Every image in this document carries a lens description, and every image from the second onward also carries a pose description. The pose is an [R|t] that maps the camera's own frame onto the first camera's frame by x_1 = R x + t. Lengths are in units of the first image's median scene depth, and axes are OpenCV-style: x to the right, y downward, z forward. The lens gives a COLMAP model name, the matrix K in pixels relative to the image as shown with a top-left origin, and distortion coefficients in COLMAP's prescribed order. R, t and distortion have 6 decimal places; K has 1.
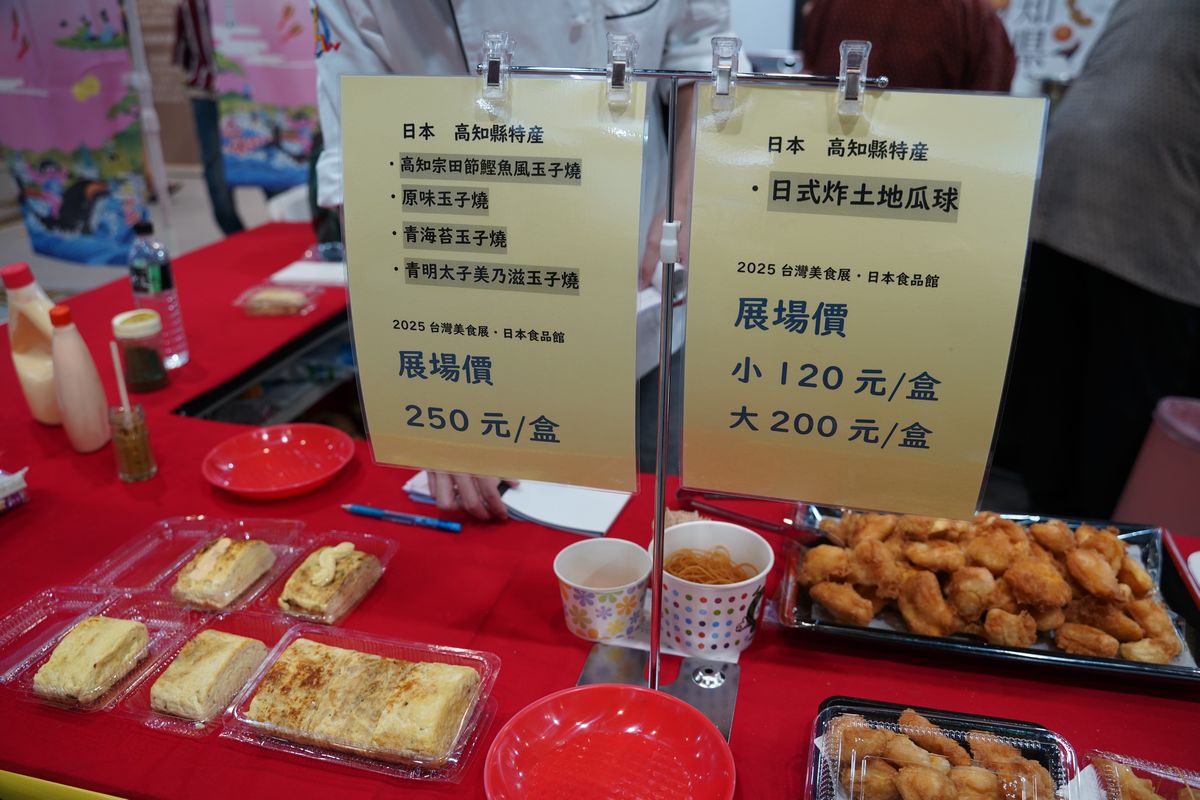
lens RADIAL K [[972.6, 0, 595.1], [0, 972.6, 410.4], [0, 0, 1]] dist [-0.115673, 0.096038]
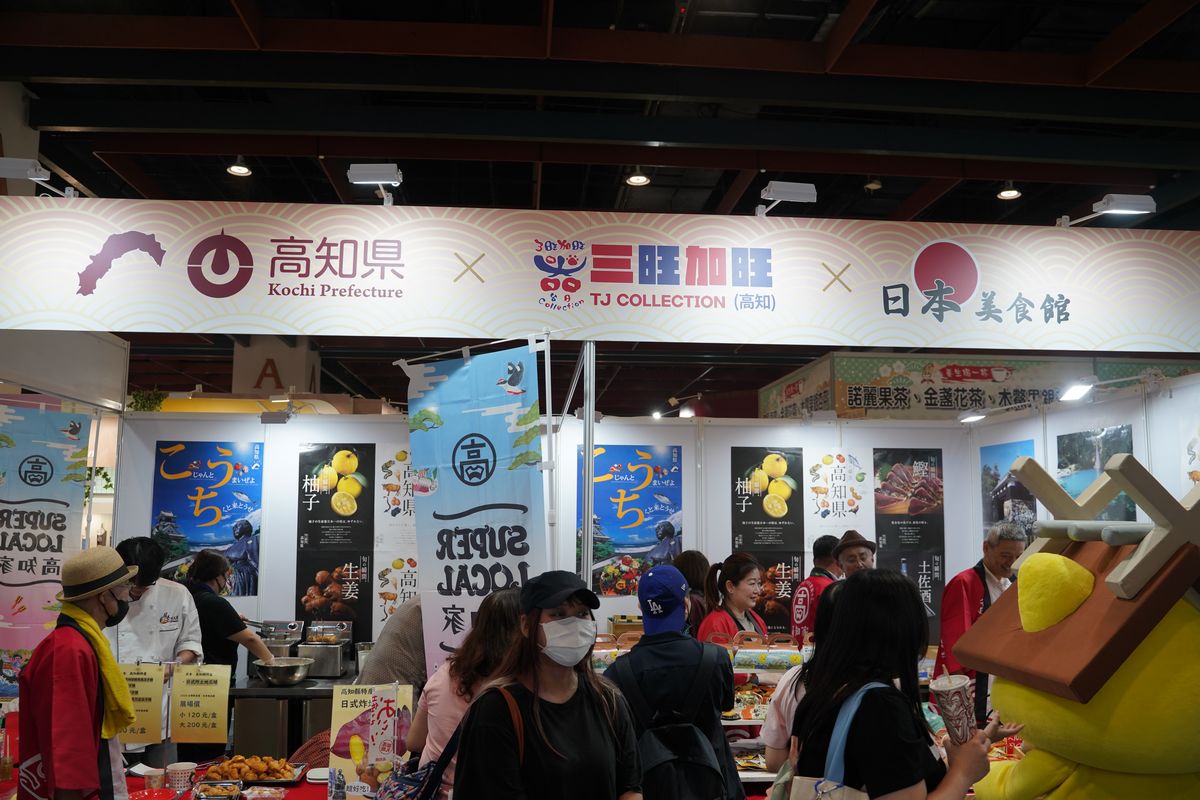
lens RADIAL K [[972.6, 0, 595.1], [0, 972.6, 410.4], [0, 0, 1]] dist [-0.115673, 0.096038]
pose [[0.940954, 0.048332, 0.335066, 0.490708], [0.124016, 0.871739, -0.474016, 1.342771], [-0.315001, 0.487581, 0.814272, -5.163140]]
